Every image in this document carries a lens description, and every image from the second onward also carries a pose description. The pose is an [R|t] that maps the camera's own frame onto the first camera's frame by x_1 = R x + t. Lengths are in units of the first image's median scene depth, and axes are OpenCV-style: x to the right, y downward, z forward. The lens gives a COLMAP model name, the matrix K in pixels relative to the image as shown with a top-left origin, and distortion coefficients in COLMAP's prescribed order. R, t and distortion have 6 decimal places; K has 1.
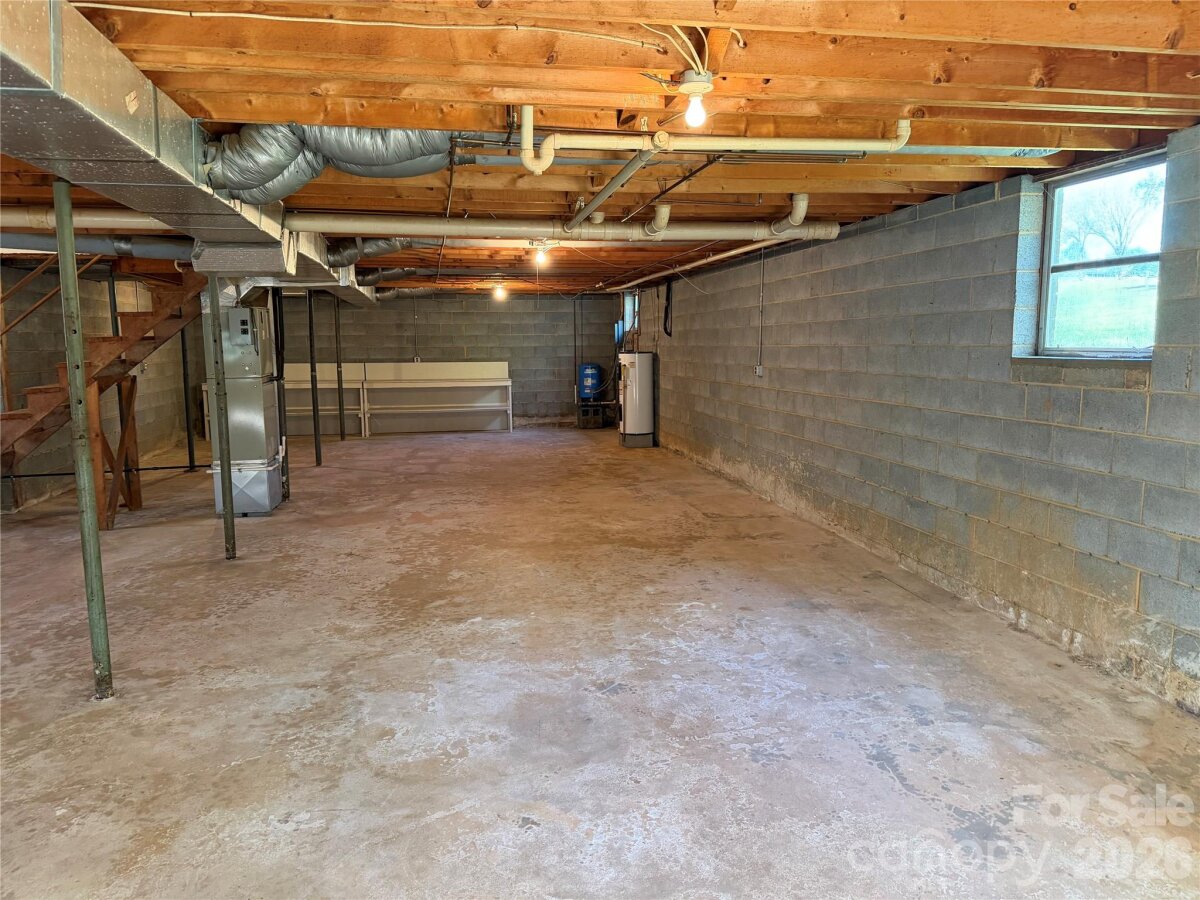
lens RADIAL K [[834.8, 0, 598.0], [0, 834.8, 446.1], [0, 0, 1]] dist [0.163168, -0.312803]
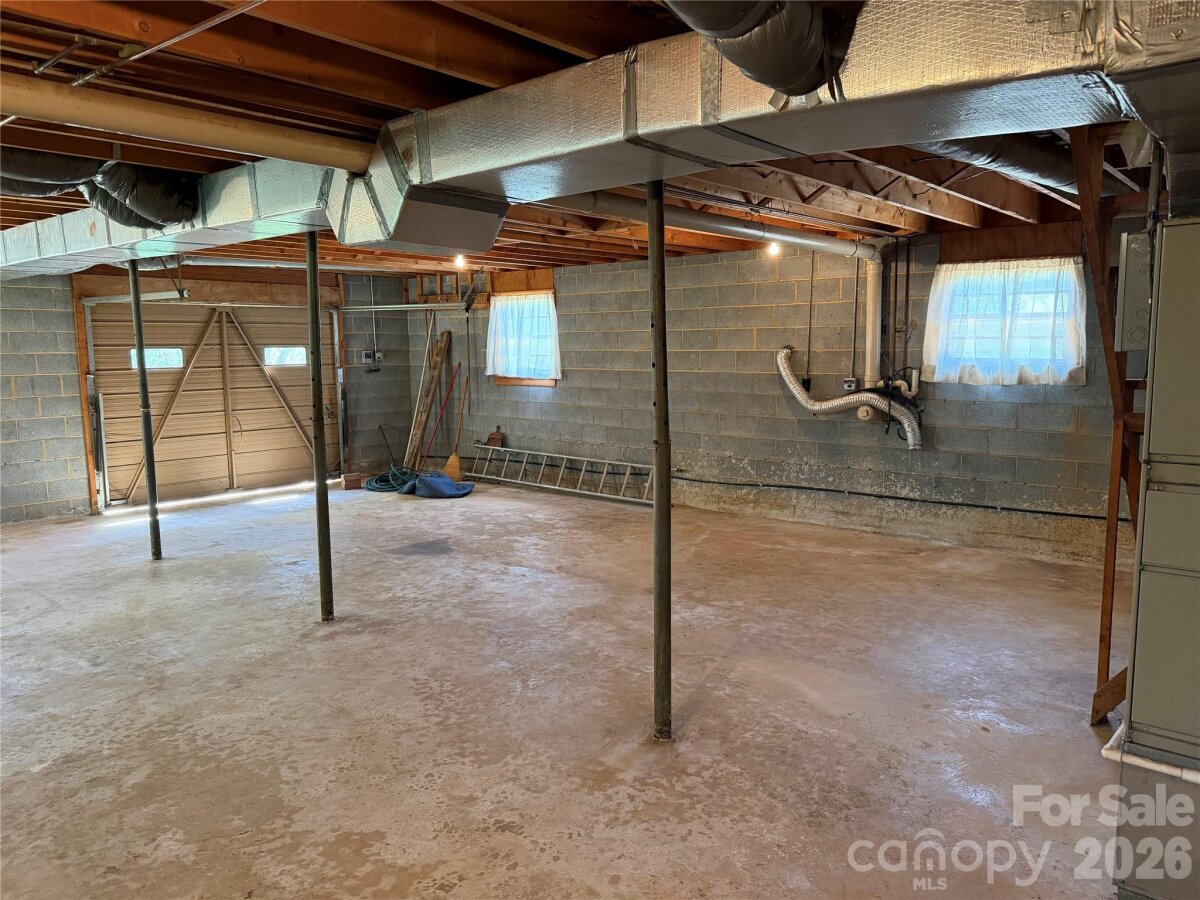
lens RADIAL K [[836.3, 0, 616.7], [0, 836.3, 456.9], [0, 0, 1]] dist [0.005303, -0.031733]
pose [[-0.763537, 0.095029, -0.638733, -0.097761], [-0.070321, 0.970995, 0.228524, -0.216544], [0.641923, 0.219403, -0.734709, 1.727153]]
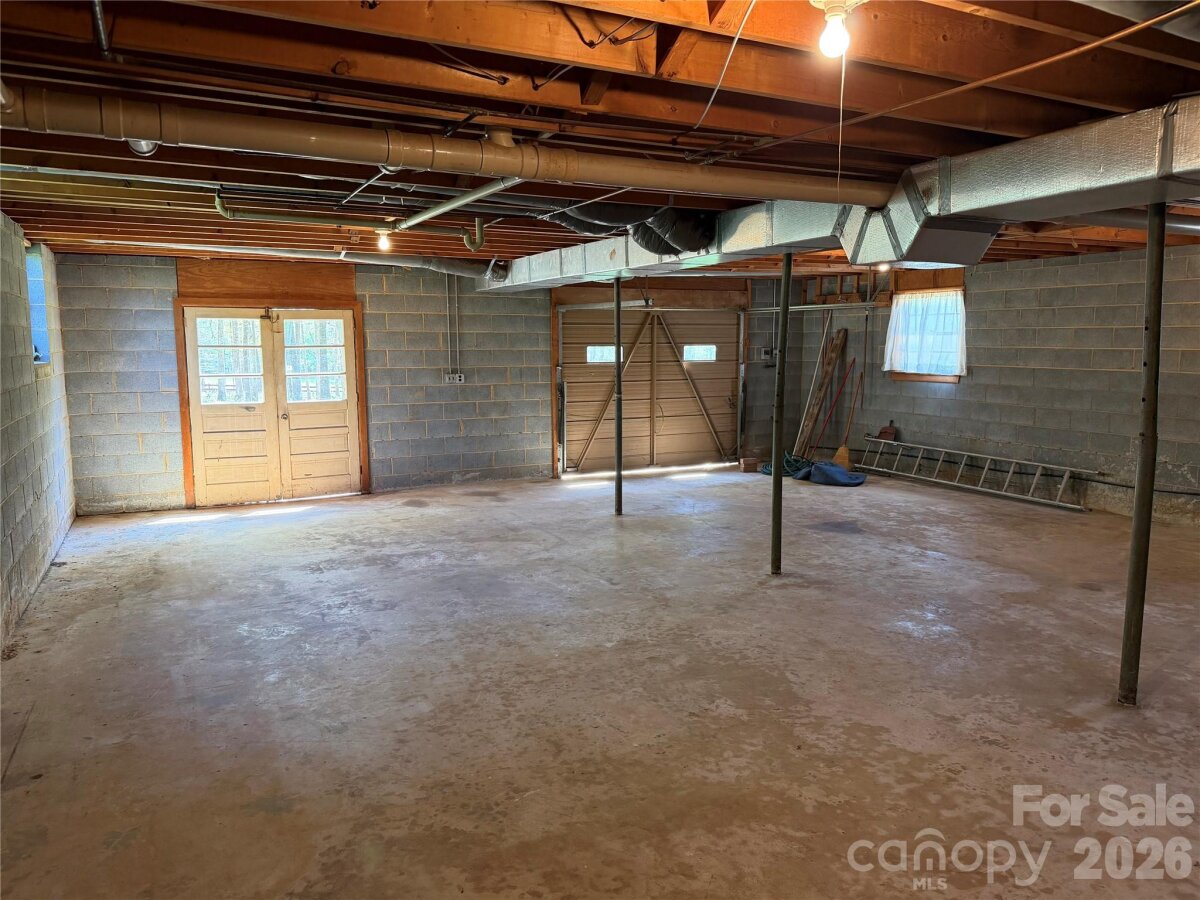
lens RADIAL K [[834.8, 0, 598.0], [0, 834.8, 446.1], [0, 0, 1]] dist [0.163168, -0.312803]
pose [[-0.960526, 0.043311, -0.274796, 0.117768], [-0.025066, 0.970313, 0.240549, -0.235682], [0.277057, 0.237942, -0.930926, 1.822987]]
